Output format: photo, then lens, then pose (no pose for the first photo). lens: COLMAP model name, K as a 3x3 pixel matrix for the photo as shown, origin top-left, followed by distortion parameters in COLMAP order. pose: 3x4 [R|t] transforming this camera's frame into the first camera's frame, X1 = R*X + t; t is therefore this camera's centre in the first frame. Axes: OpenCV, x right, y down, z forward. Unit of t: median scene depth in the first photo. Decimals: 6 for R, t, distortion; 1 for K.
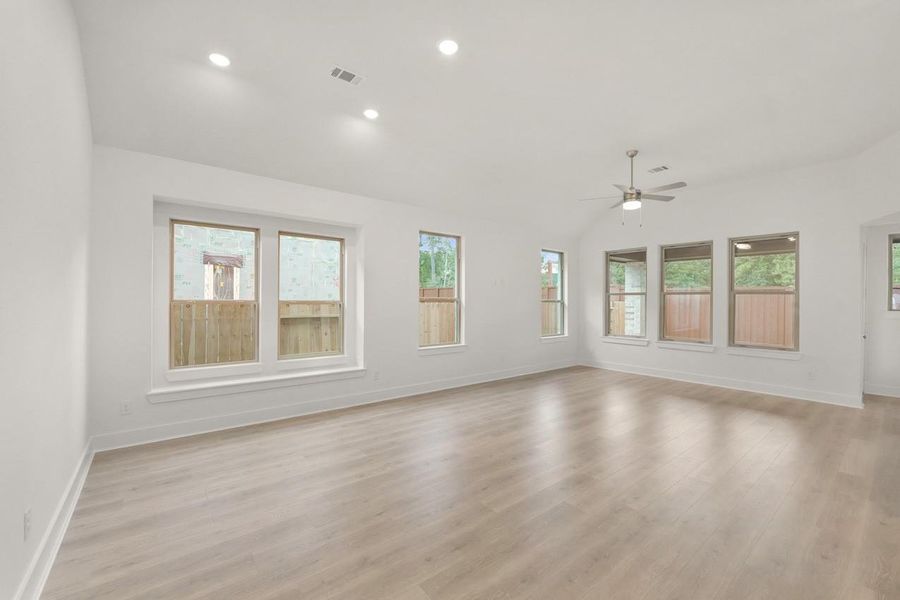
lens RADIAL K [[367.2, 0, 447.9], [0, 367.2, 299.8], [0, 0, 1]] dist [-0.001110, 0.000011]
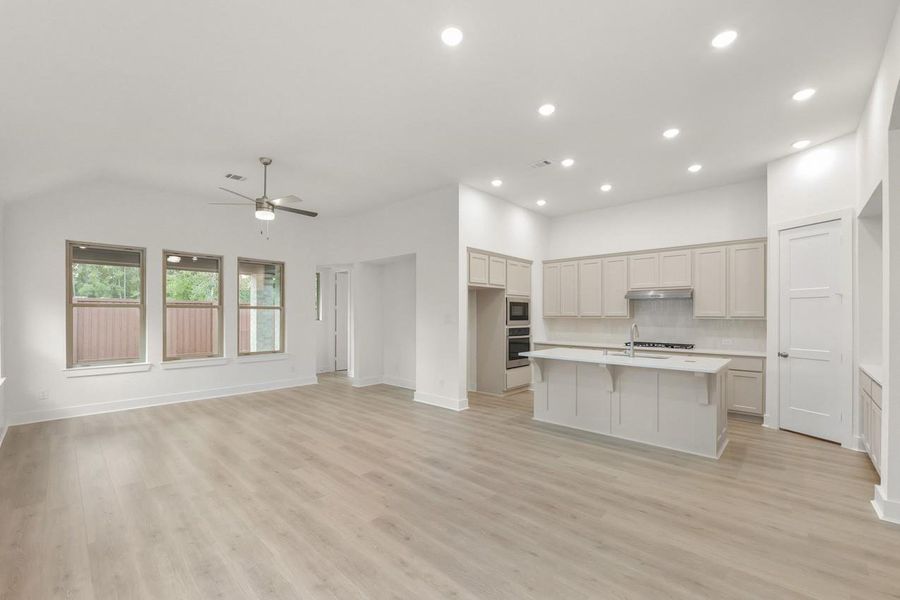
lens RADIAL K [[373.1, 0, 452.4], [0, 373.1, 311.7], [0, 0, 1]] dist [-0.001547, -0.000365]
pose [[-0.136538, 0.000633, 0.990635, -0.617001], [-0.002105, 0.999997, -0.000929, -0.008064], [-0.990633, -0.002213, -0.136536, 0.763513]]
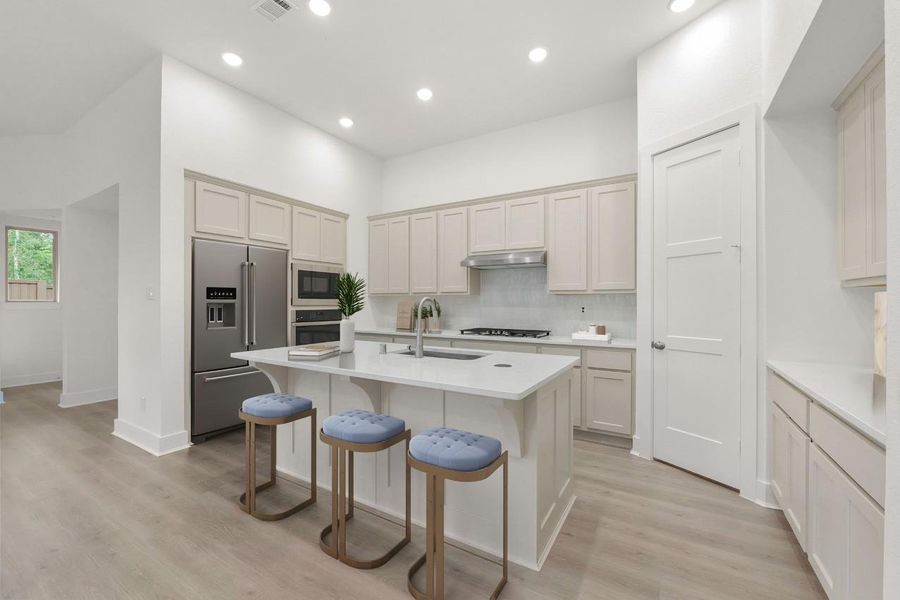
lens RADIAL K [[367.2, 0, 447.9], [0, 367.2, 299.8], [0, 0, 1]] dist [-0.001110, 0.000011]
pose [[-0.329424, 0.000072, 0.944182, -0.190873], [-0.001893, 0.999998, -0.000737, 0.030023], [-0.944180, -0.002031, -0.329424, 0.256258]]
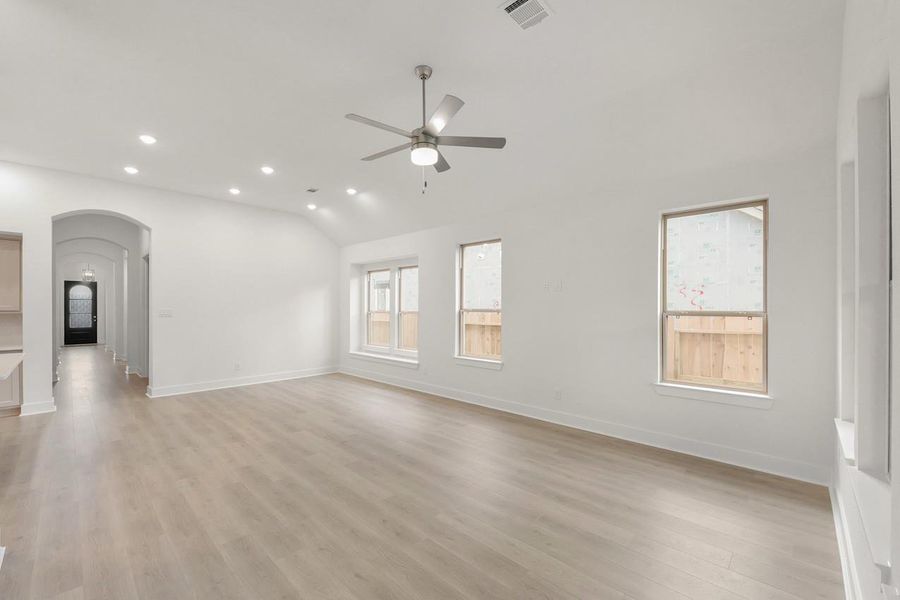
lens RADIAL K [[373.1, 0, 452.4], [0, 373.1, 311.7], [0, 0, 1]] dist [-0.001547, -0.000365]
pose [[0.127745, 0.003334, -0.991801, 1.301143], [0.000476, 0.999994, 0.003423, 0.000364], [0.991807, -0.000909, 0.127743, 1.133565]]
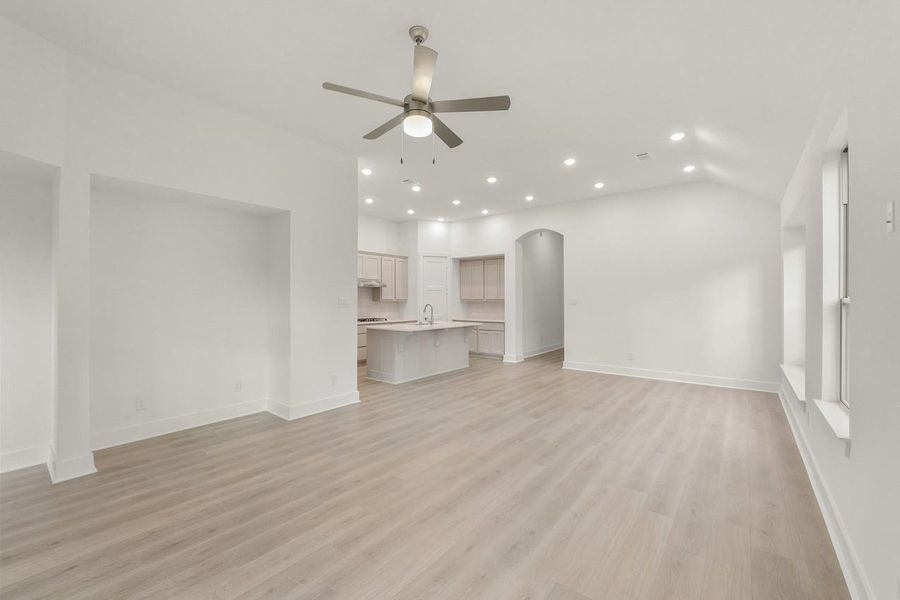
lens RADIAL K [[367.2, 0, 447.9], [0, 367.2, 299.8], [0, 0, 1]] dist [-0.001110, 0.000011]
pose [[-0.976651, -0.008485, -0.214665, 0.670375], [-0.008748, 0.999962, 0.000277, 0.005396], [0.214654, 0.002149, -0.976688, 1.803960]]
